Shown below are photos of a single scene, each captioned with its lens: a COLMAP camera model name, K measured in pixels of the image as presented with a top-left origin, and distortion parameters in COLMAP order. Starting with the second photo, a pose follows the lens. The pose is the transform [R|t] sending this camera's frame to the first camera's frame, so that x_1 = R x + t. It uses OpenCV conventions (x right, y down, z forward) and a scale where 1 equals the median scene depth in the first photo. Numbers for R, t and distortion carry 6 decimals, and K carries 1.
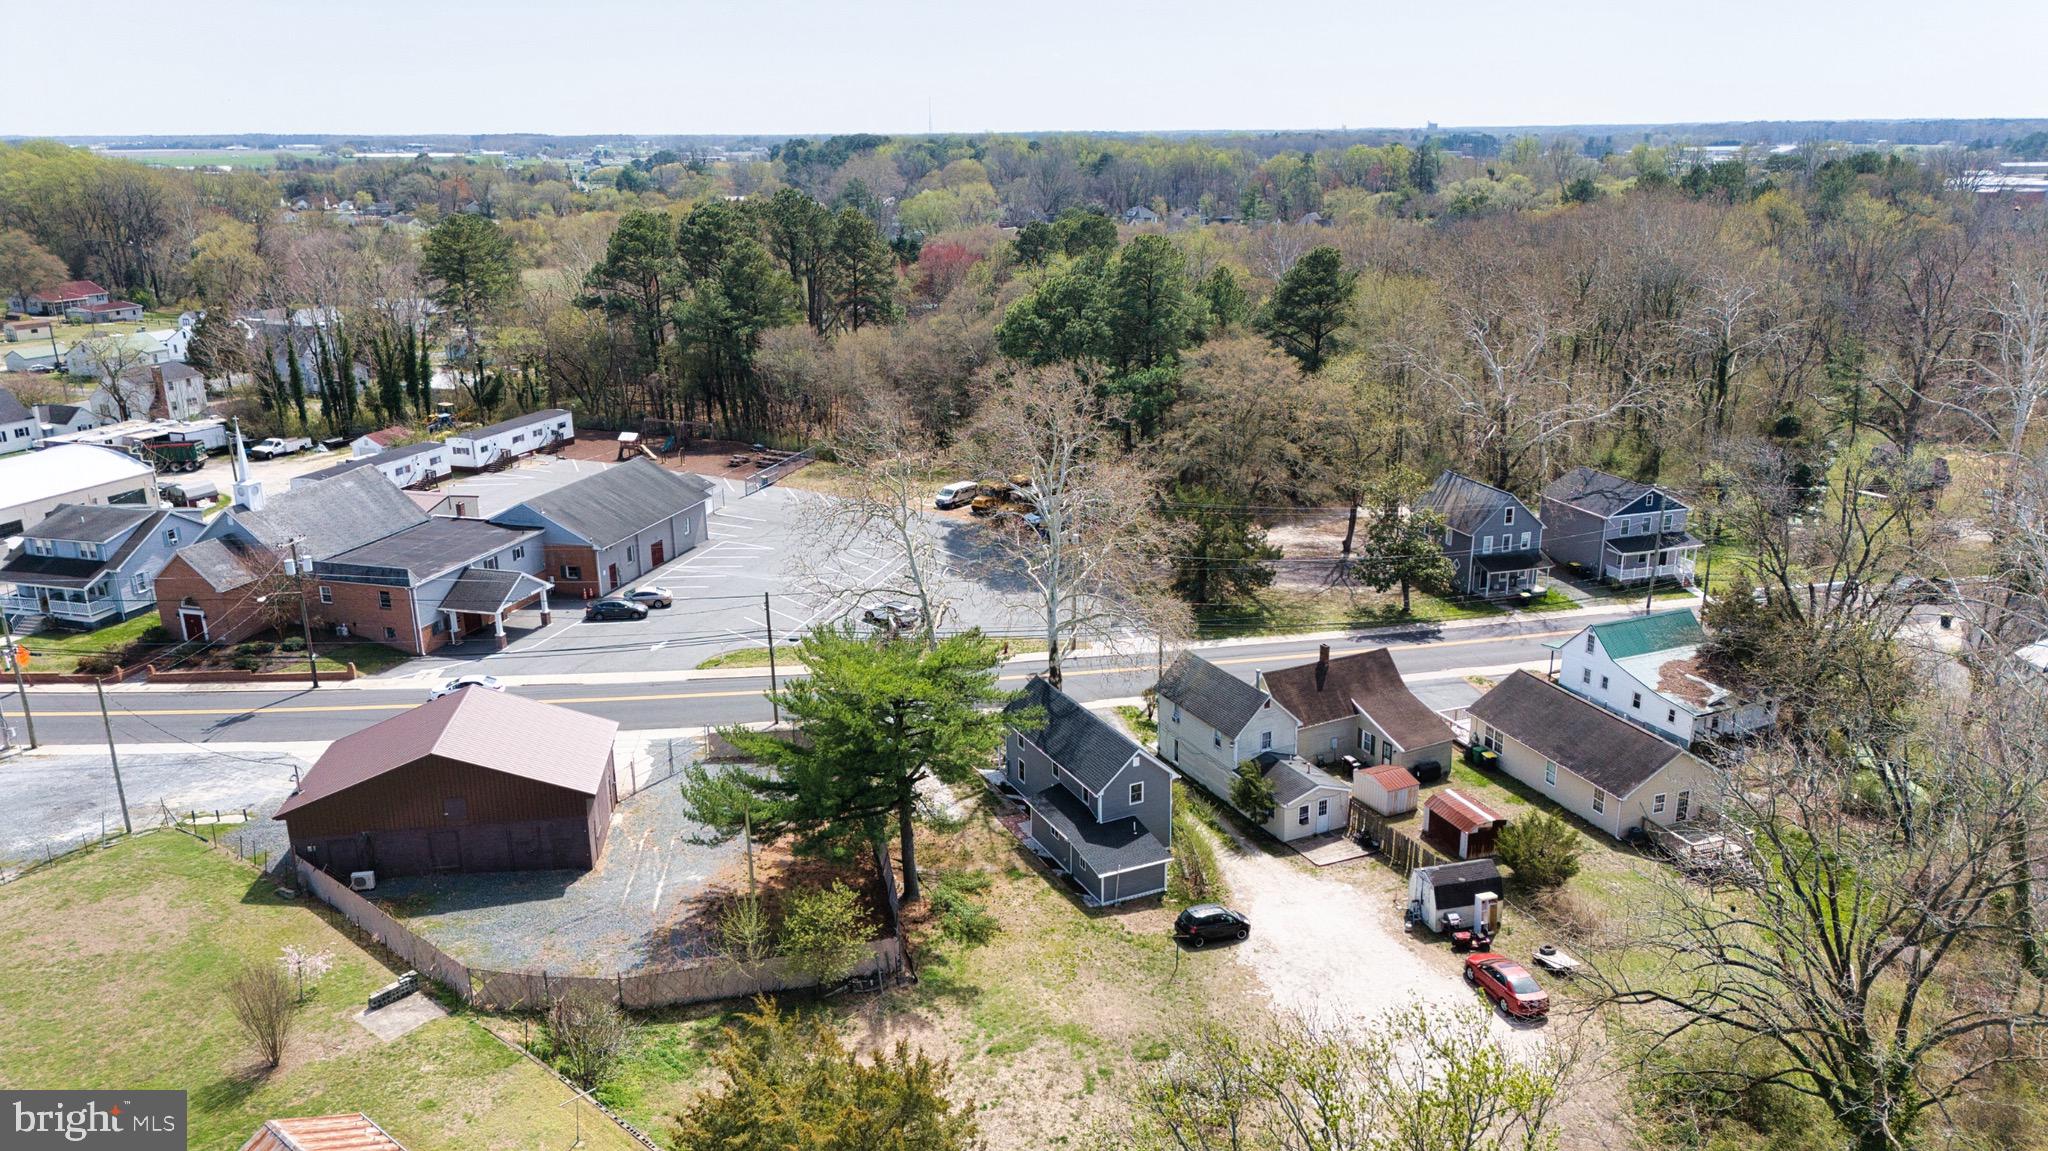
lens RADIAL K [[1447.3, 0, 1024.0], [0, 1447.3, 575.5], [0, 0, 1]] dist [0.092677, -0.090494]
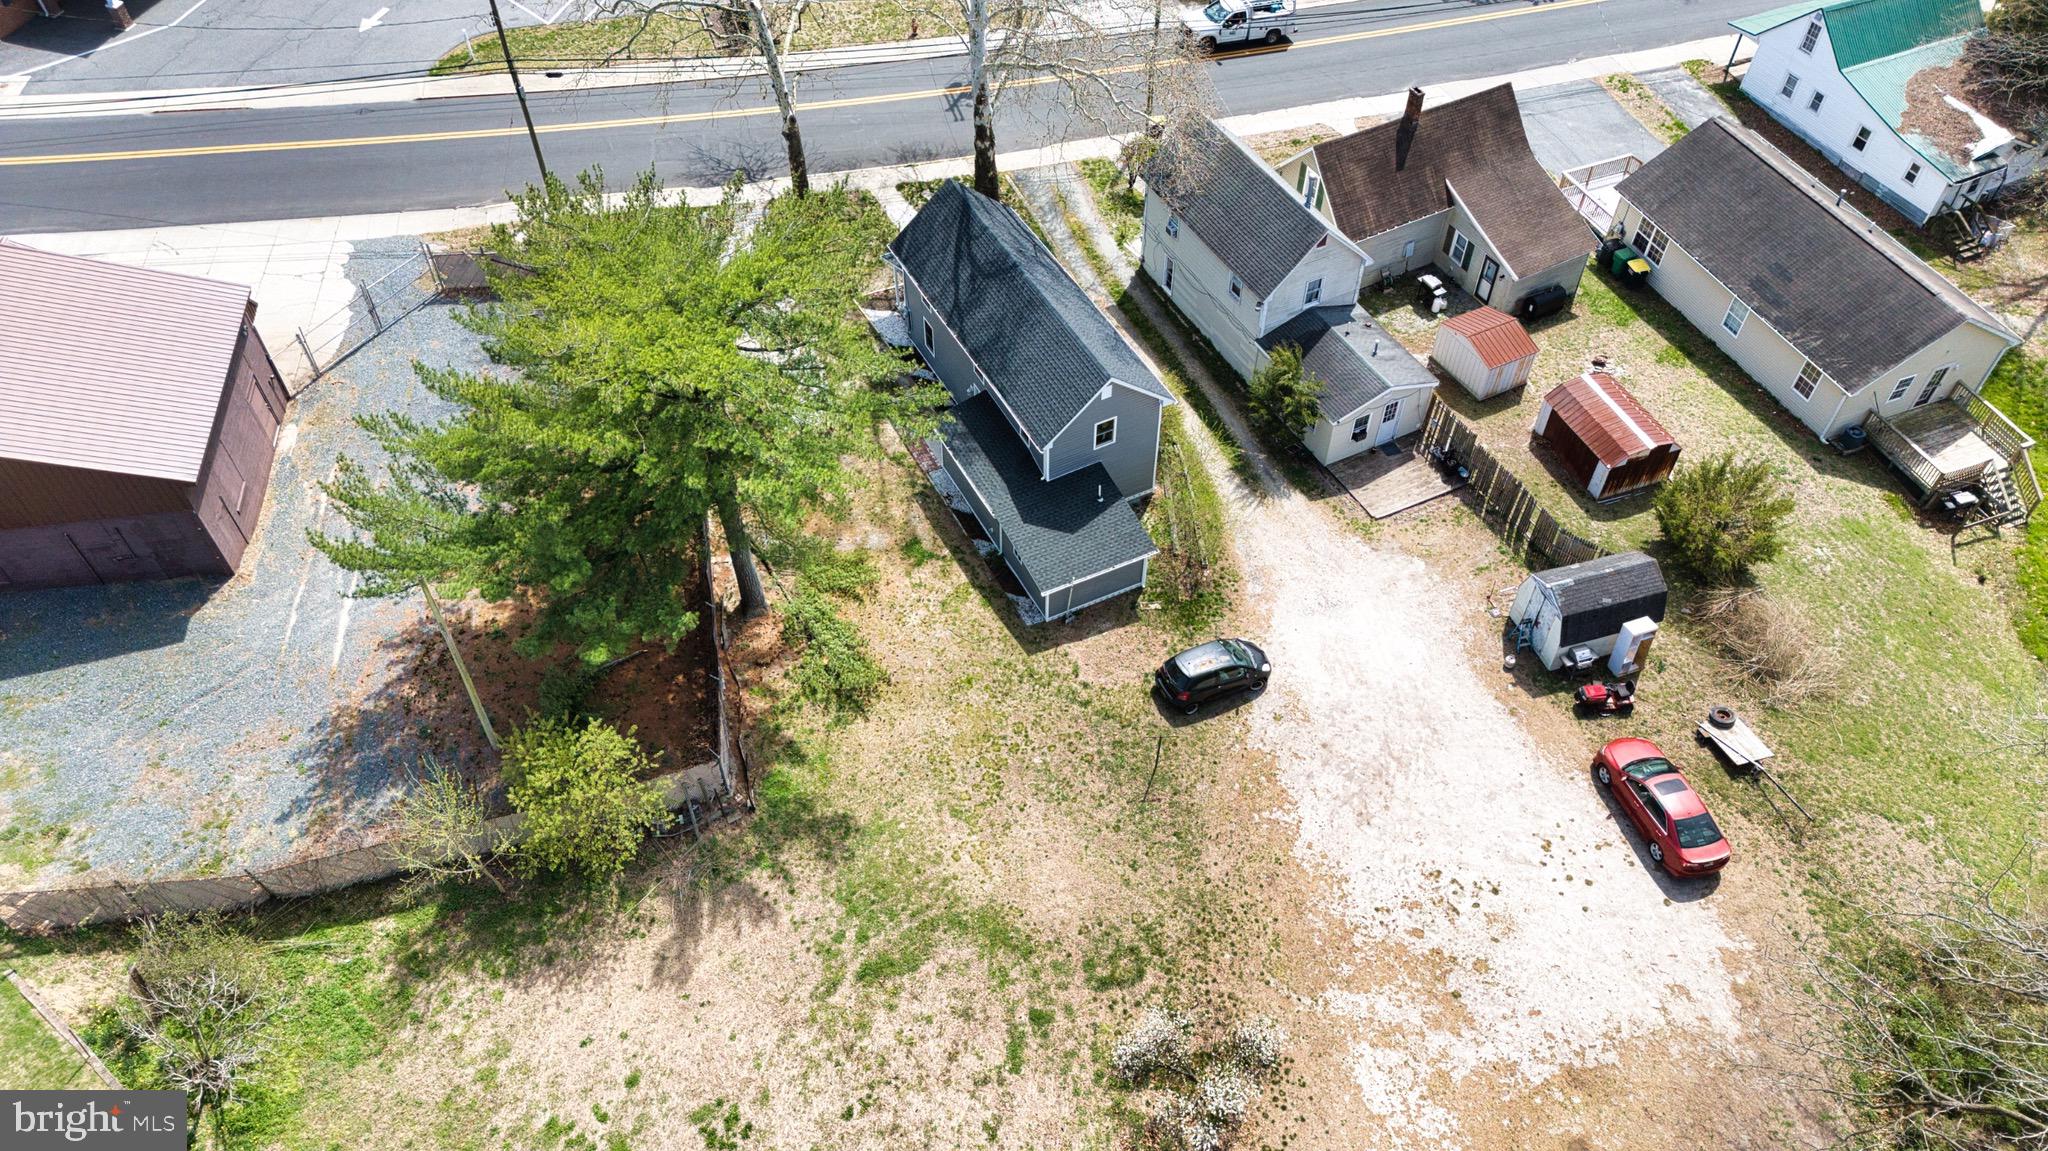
lens RADIAL K [[1447.3, 0, 1024.0], [0, 1447.3, 575.5], [0, 0, 1]] dist [0.092677, -0.090494]
pose [[0.999679, -0.006000, 0.024629, 0.027676], [-0.008004, 0.847165, 0.531269, -0.137980], [-0.024052, -0.531295, 0.846845, 0.459518]]
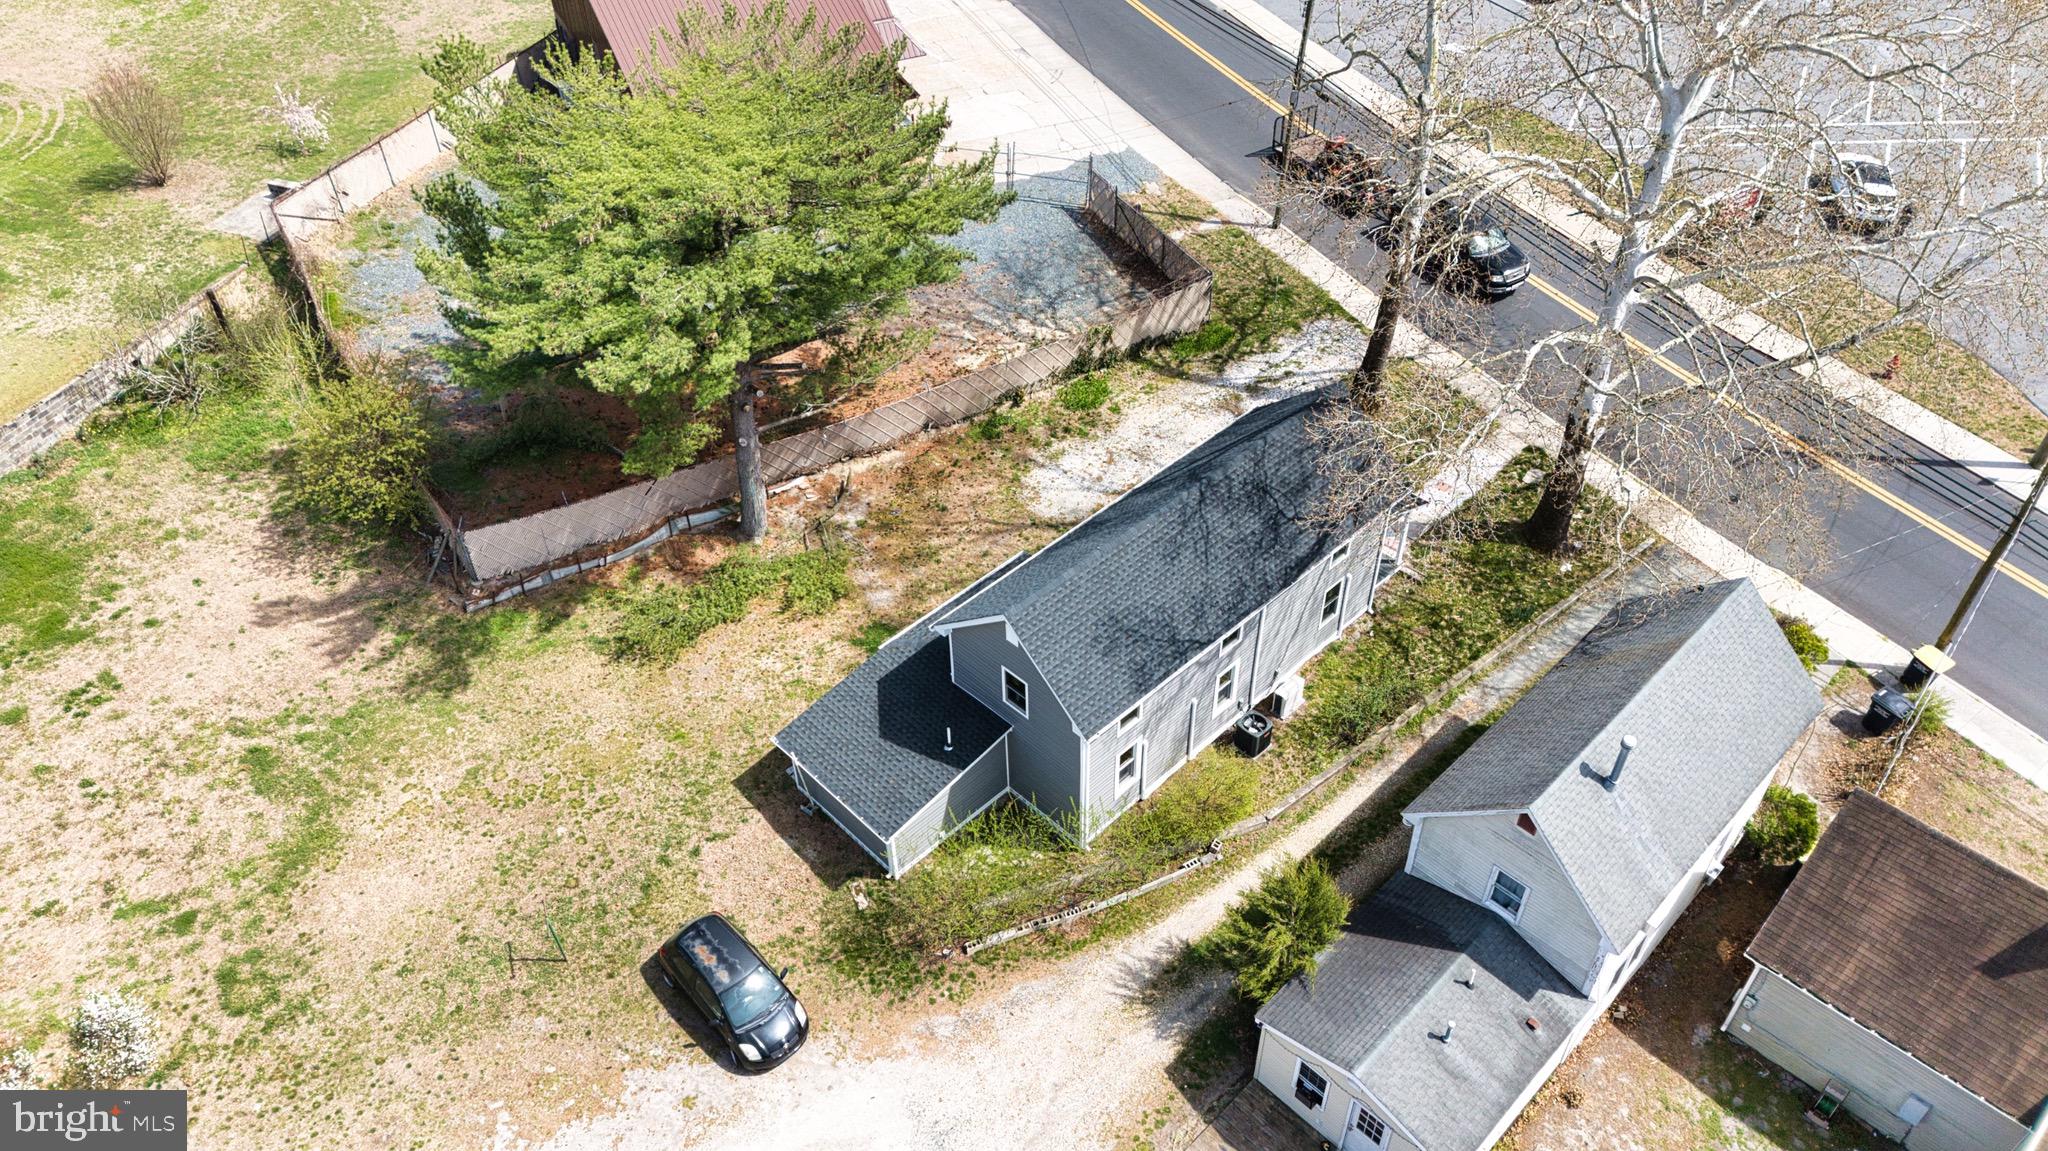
lens RADIAL K [[1447.3, 0, 1024.0], [0, 1447.3, 575.5], [0, 0, 1]] dist [0.092677, -0.090494]
pose [[0.315499, 0.648225, -0.693012, 0.374201], [-0.258597, 0.761403, 0.594468, -0.140329], [0.913010, -0.008343, 0.407851, 0.873637]]
